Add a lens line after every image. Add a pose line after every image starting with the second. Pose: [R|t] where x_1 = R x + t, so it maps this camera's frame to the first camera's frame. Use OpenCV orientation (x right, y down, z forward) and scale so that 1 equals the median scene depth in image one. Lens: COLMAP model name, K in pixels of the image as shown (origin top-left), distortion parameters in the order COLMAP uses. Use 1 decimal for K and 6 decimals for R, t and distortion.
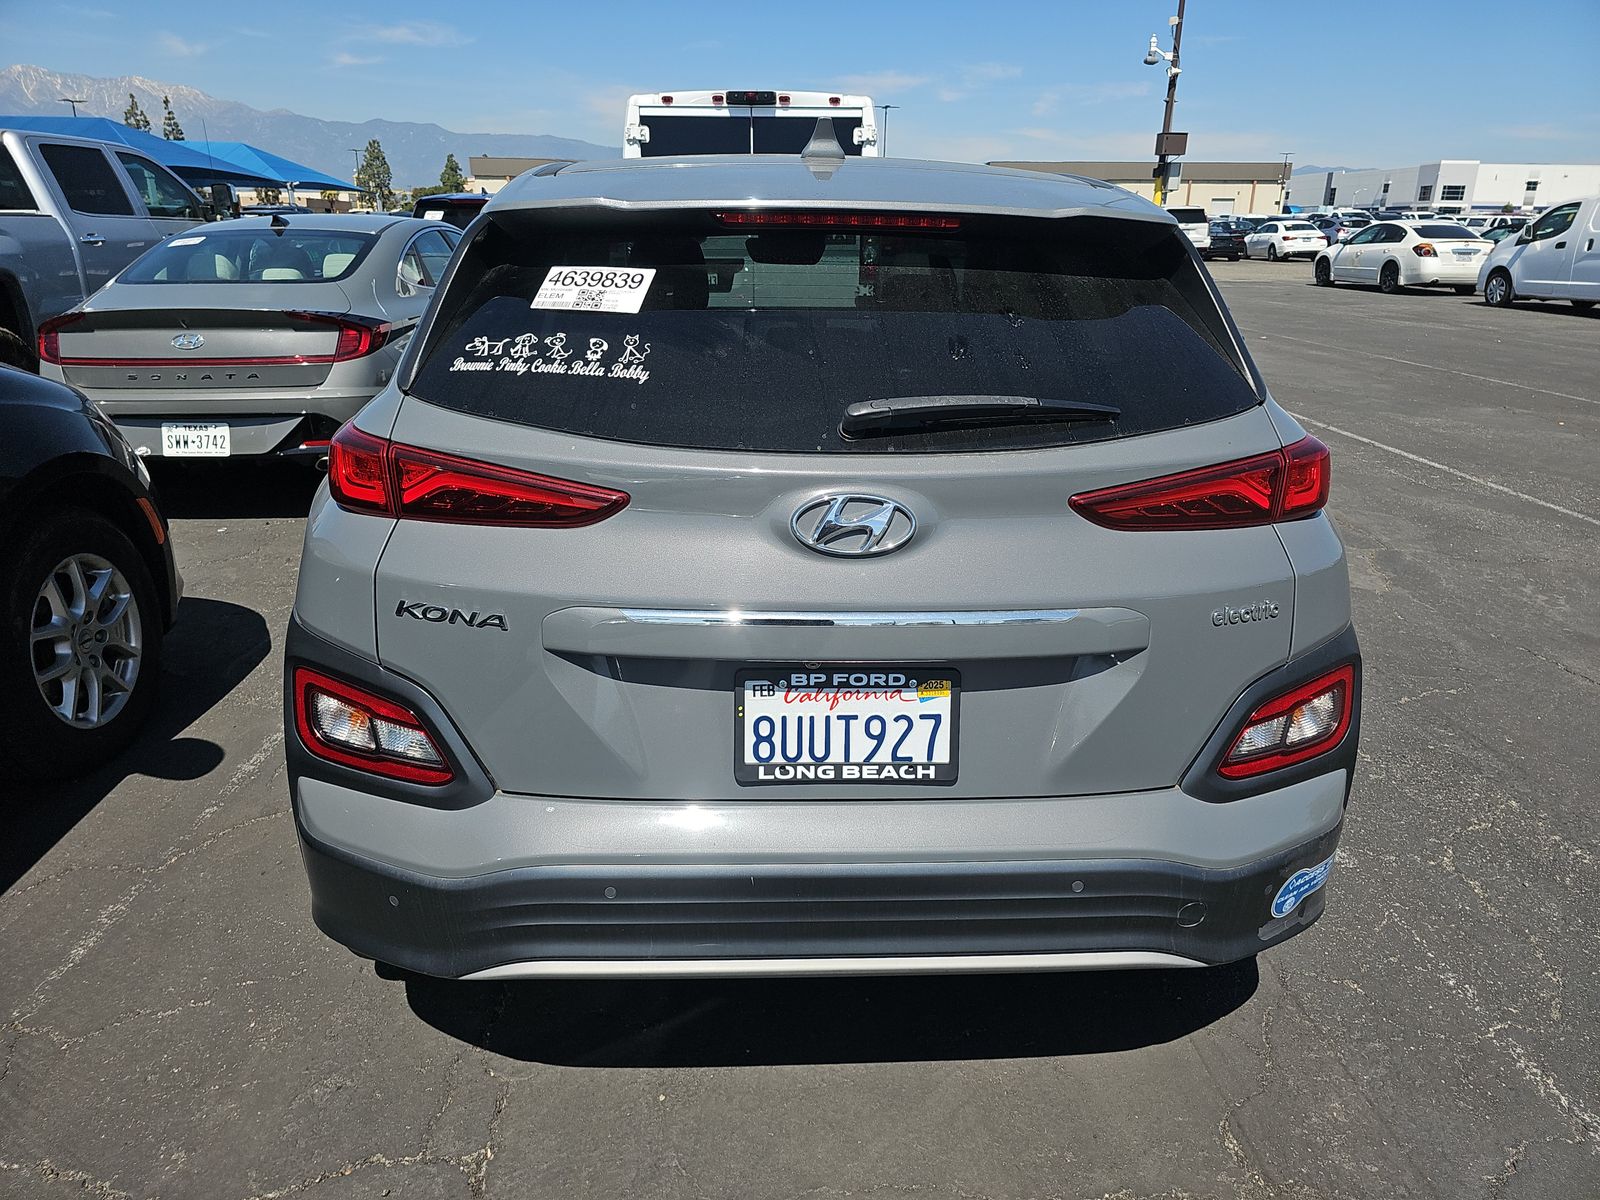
lens RADIAL K [[1062.6, 0, 786.5], [0, 1062.6, 595.3], [0, 0, 1]] dist [0.033989, -0.035199]
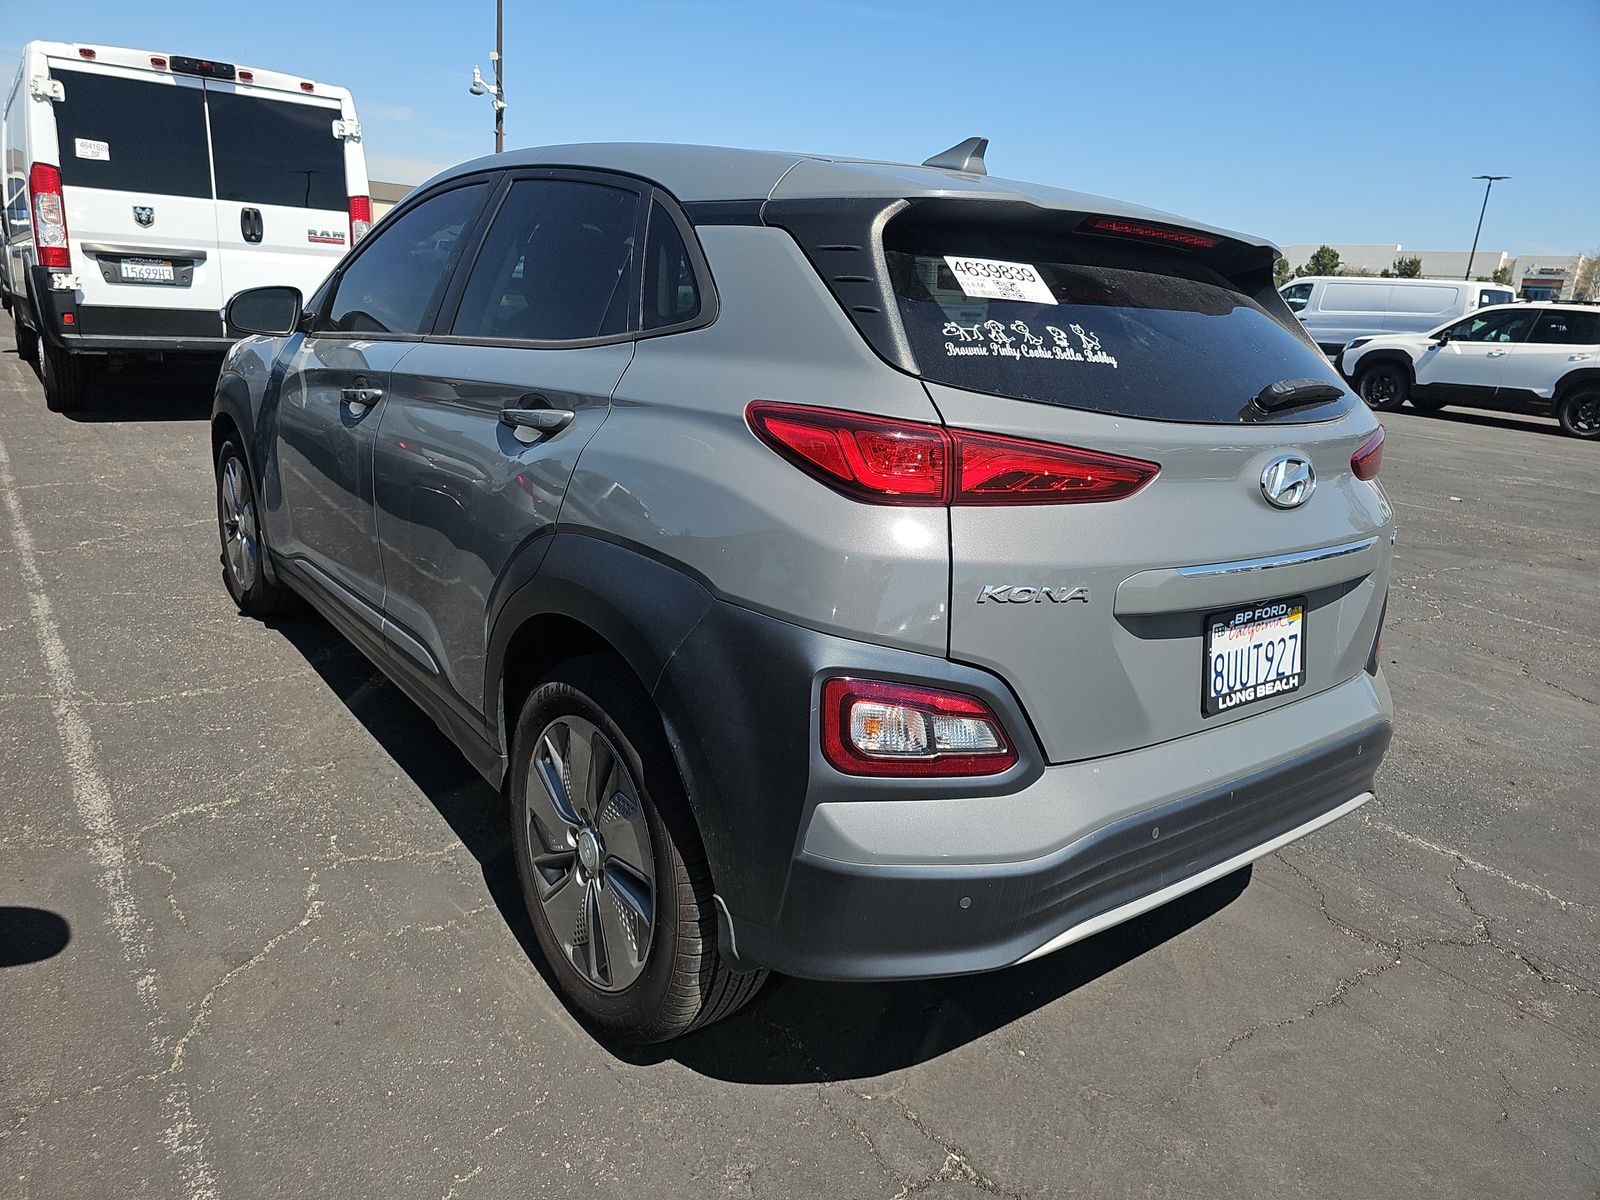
lens RADIAL K [[1062.6, 0, 785.1], [0, 1062.6, 598.1], [0, 0, 1]] dist [0.033989, -0.035199]
pose [[0.815547, -0.109512, 0.568234, -1.013044], [0.119978, 0.992593, 0.019099, -0.025163], [-0.566116, 0.052599, 0.822646, 0.289586]]
